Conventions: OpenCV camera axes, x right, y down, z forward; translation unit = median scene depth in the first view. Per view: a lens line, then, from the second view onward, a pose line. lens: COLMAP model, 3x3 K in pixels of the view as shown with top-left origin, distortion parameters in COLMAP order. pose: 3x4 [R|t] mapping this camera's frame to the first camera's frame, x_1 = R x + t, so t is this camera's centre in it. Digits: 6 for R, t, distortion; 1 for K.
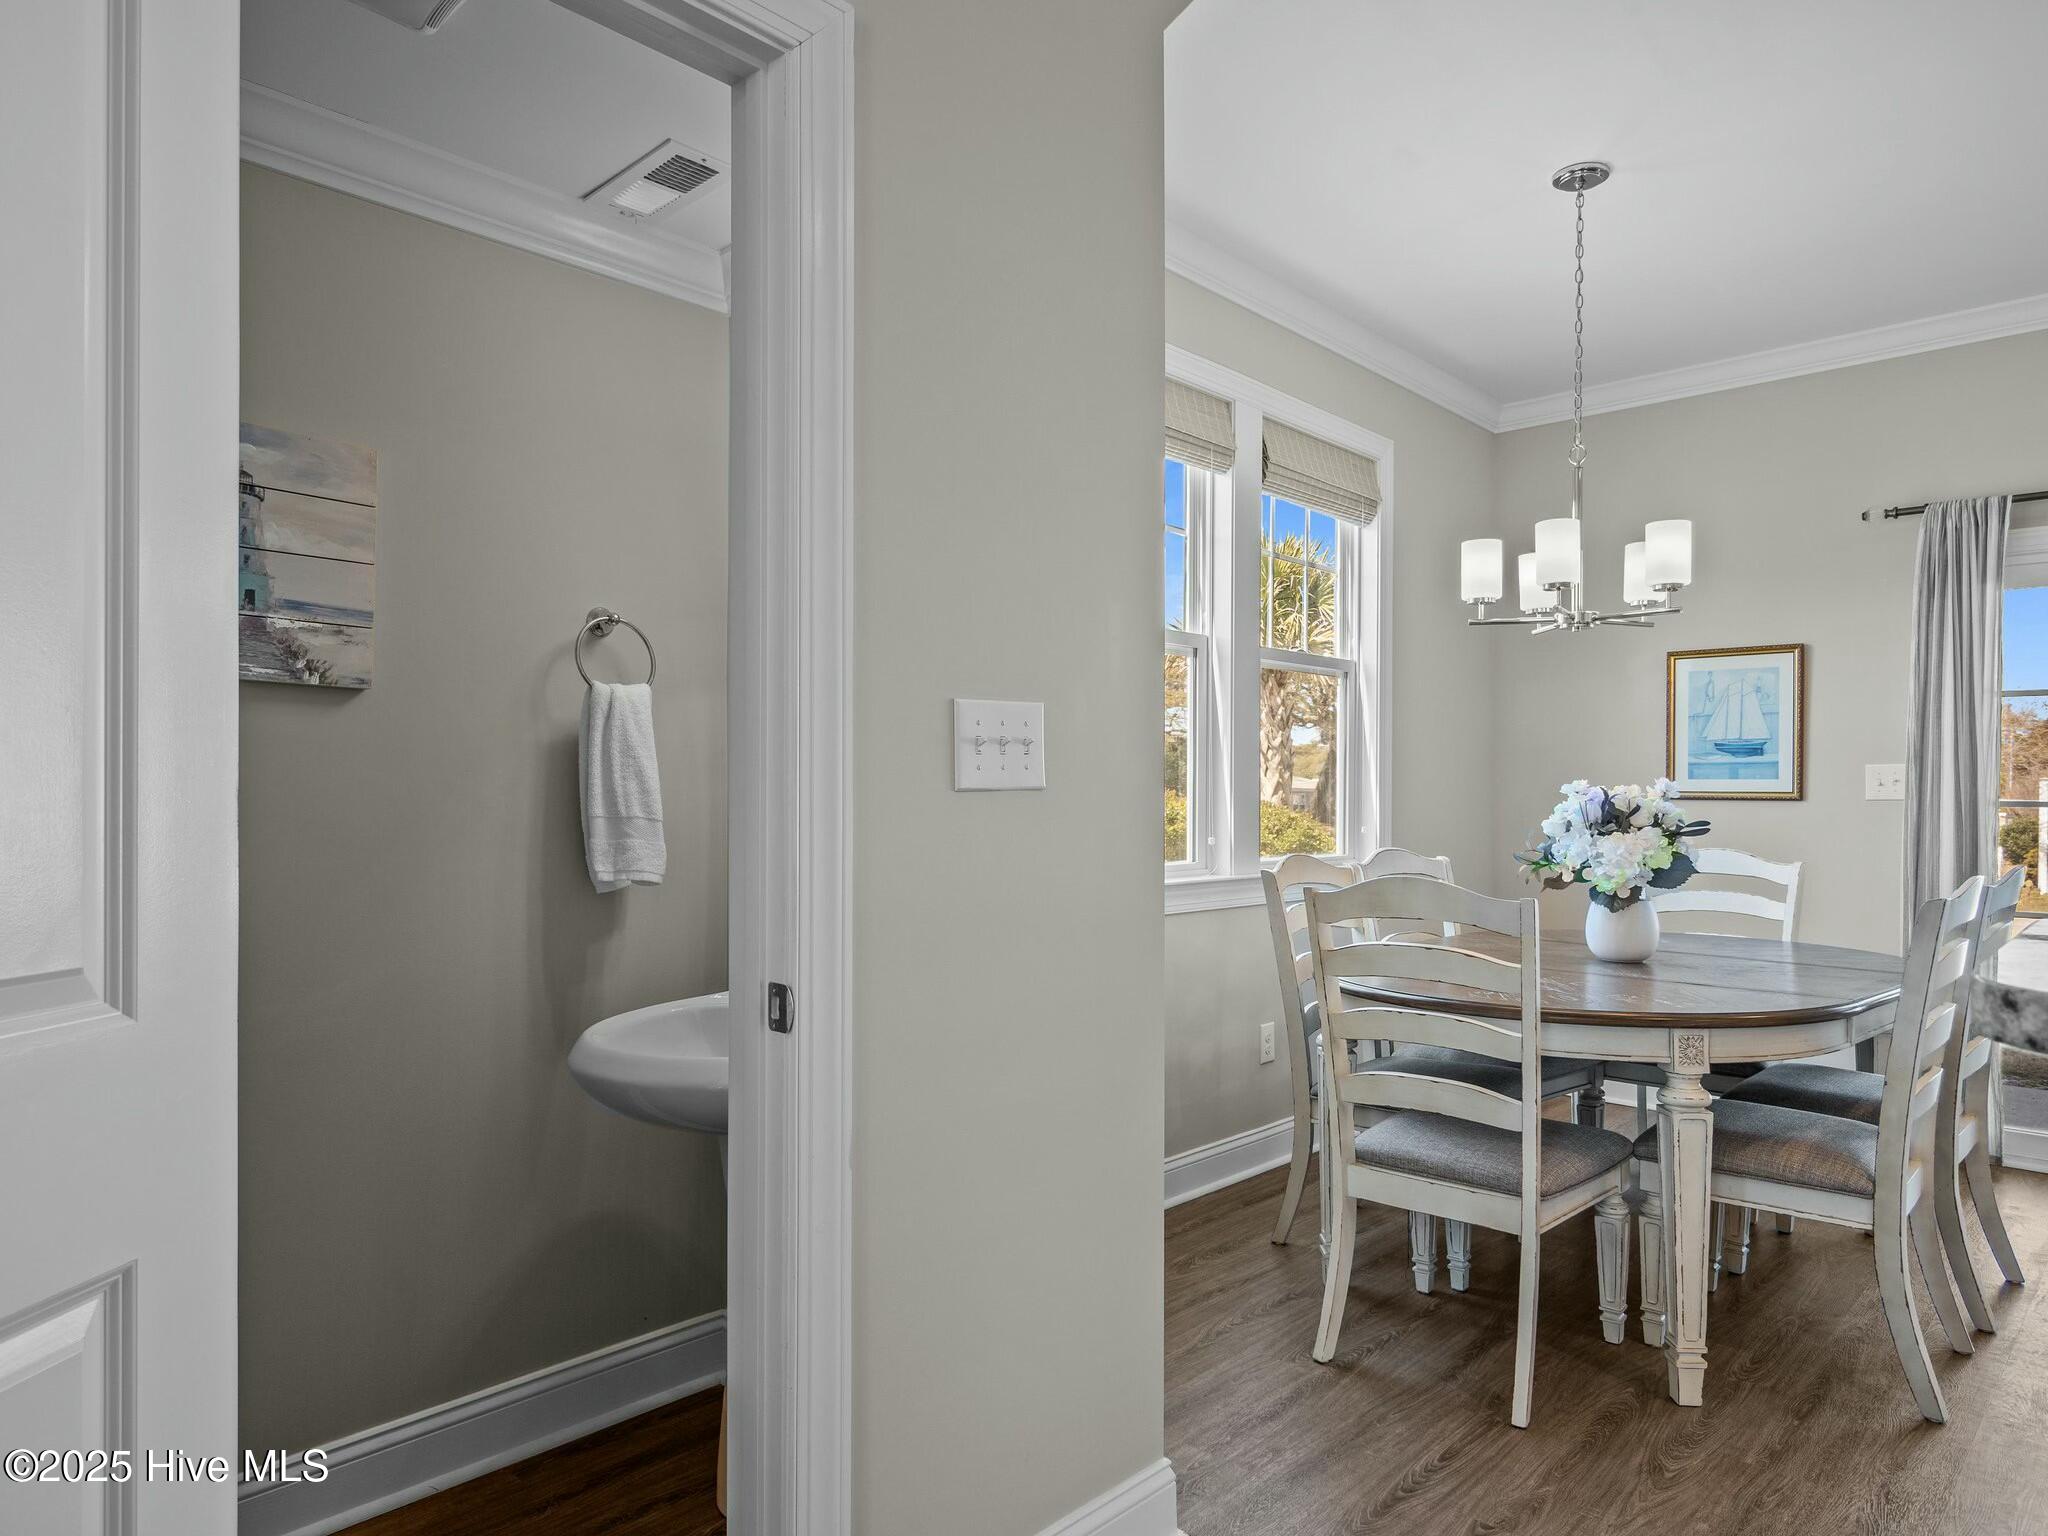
lens RADIAL K [[1178.3, 0, 1028.6], [0, 1178.3, 764.9], [0, 0, 1]] dist [0.012383, -0.001580]
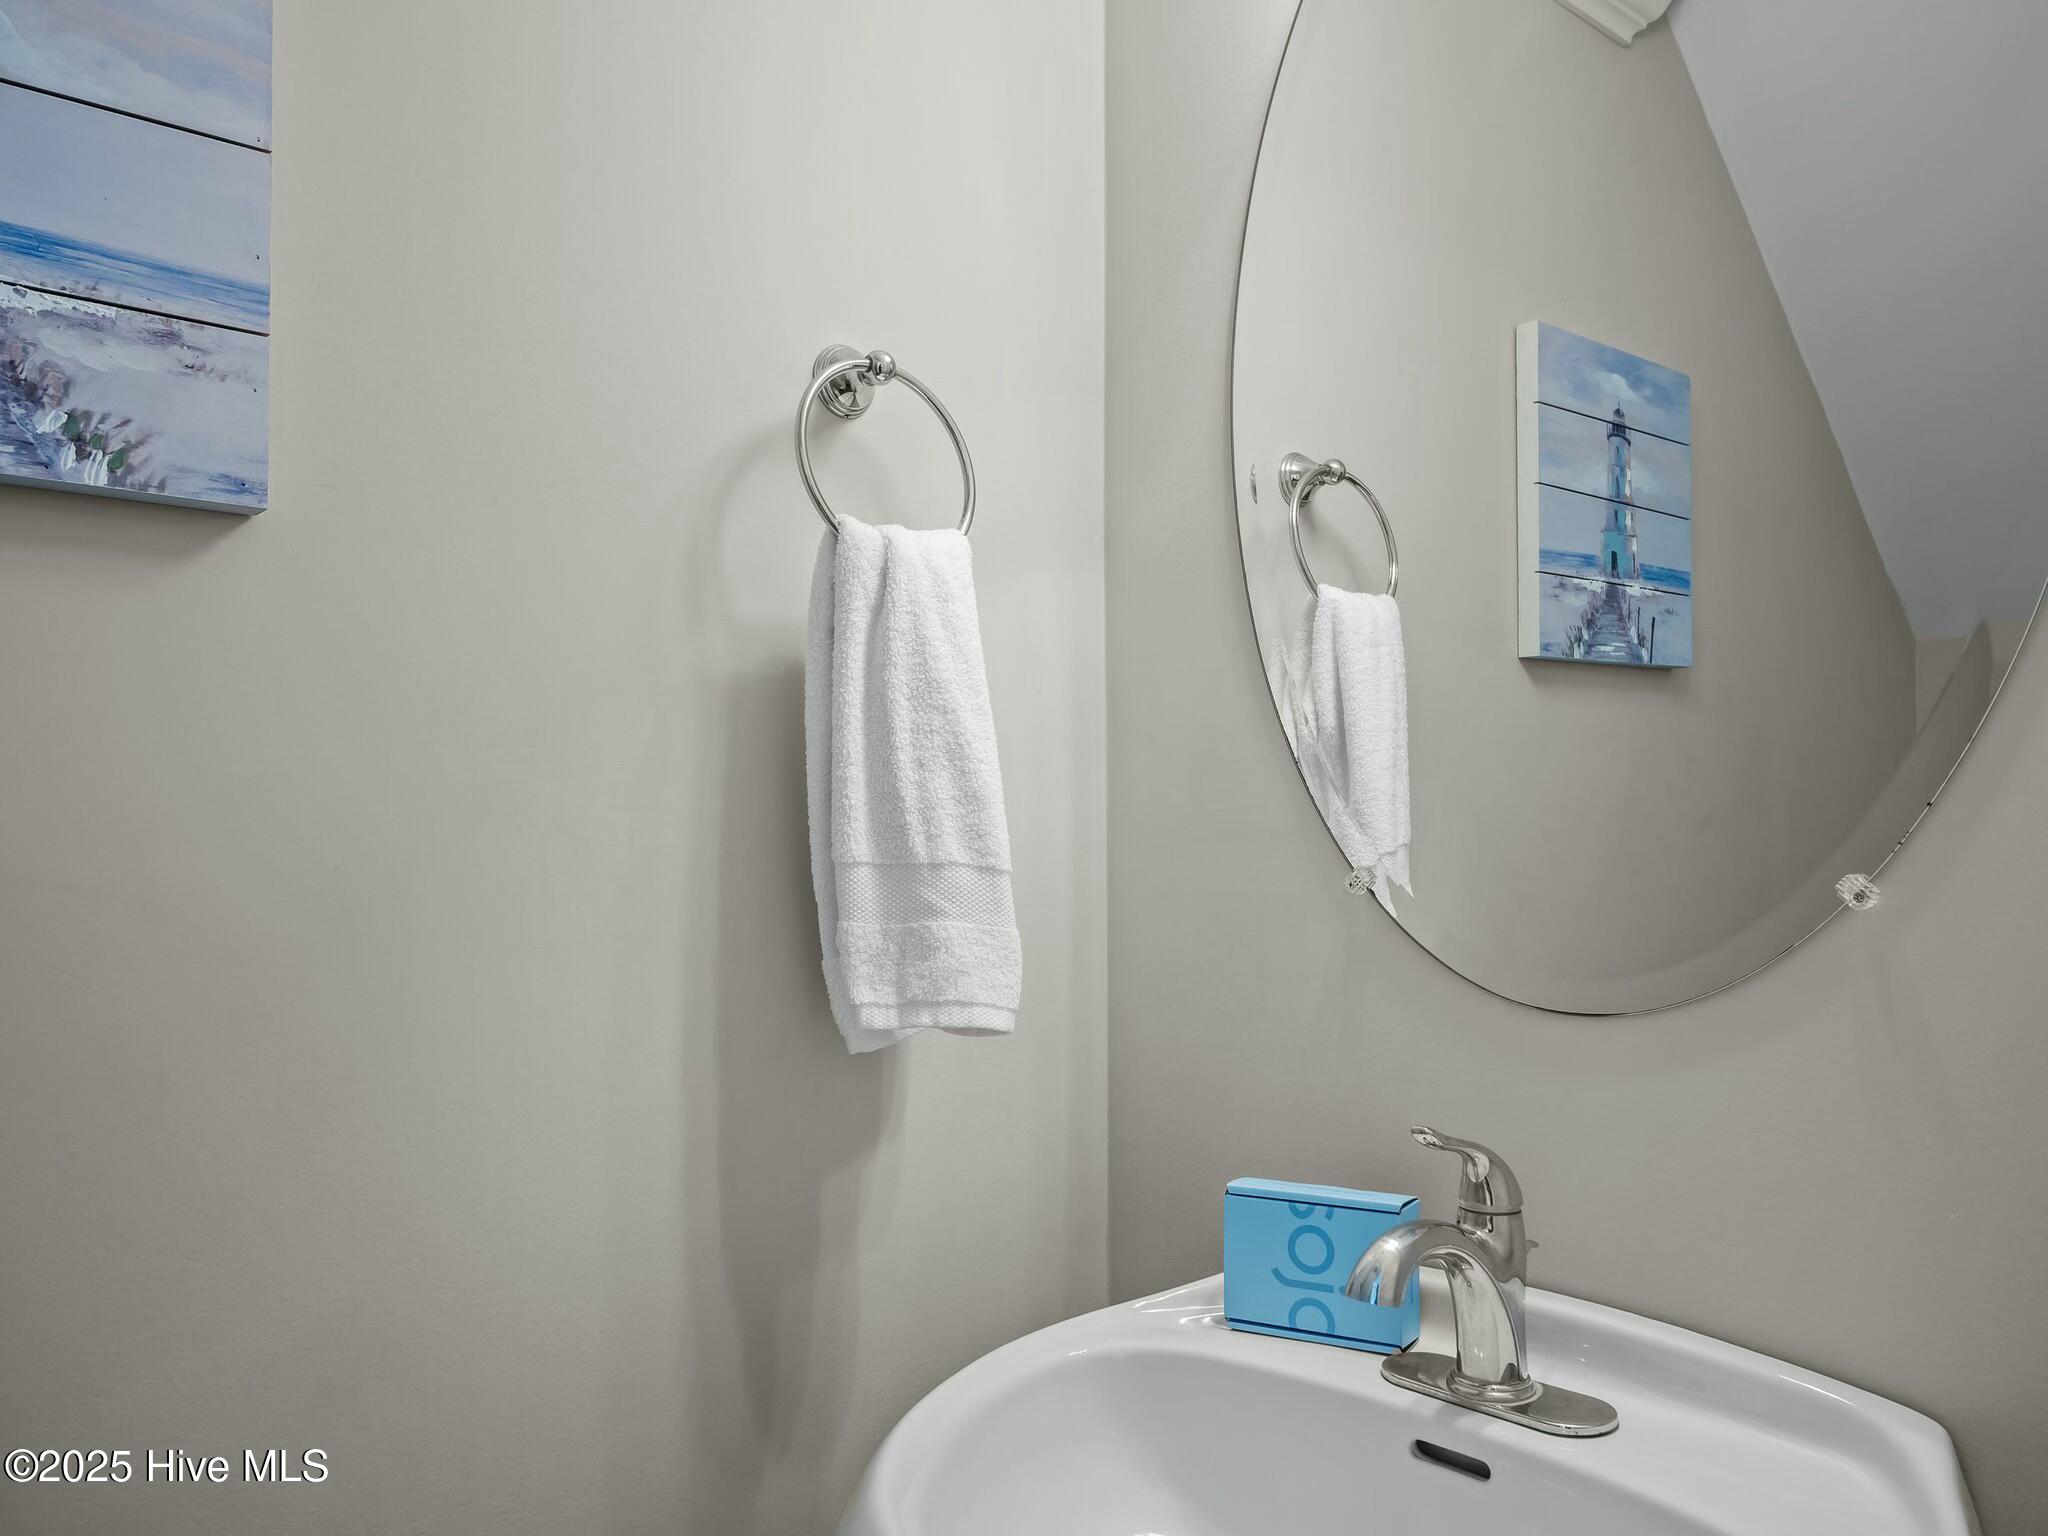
lens RADIAL K [[1428.2, 0, 1022.0], [0, 1428.2, 781.3], [0, 0, 1]] dist [0.008432, 0.001304]
pose [[0.992095, -0.018653, -0.124092, -0.251450], [0.019002, 0.999818, 0.001626, 0.016724], [0.124039, -0.003971, 0.992269, 0.537595]]
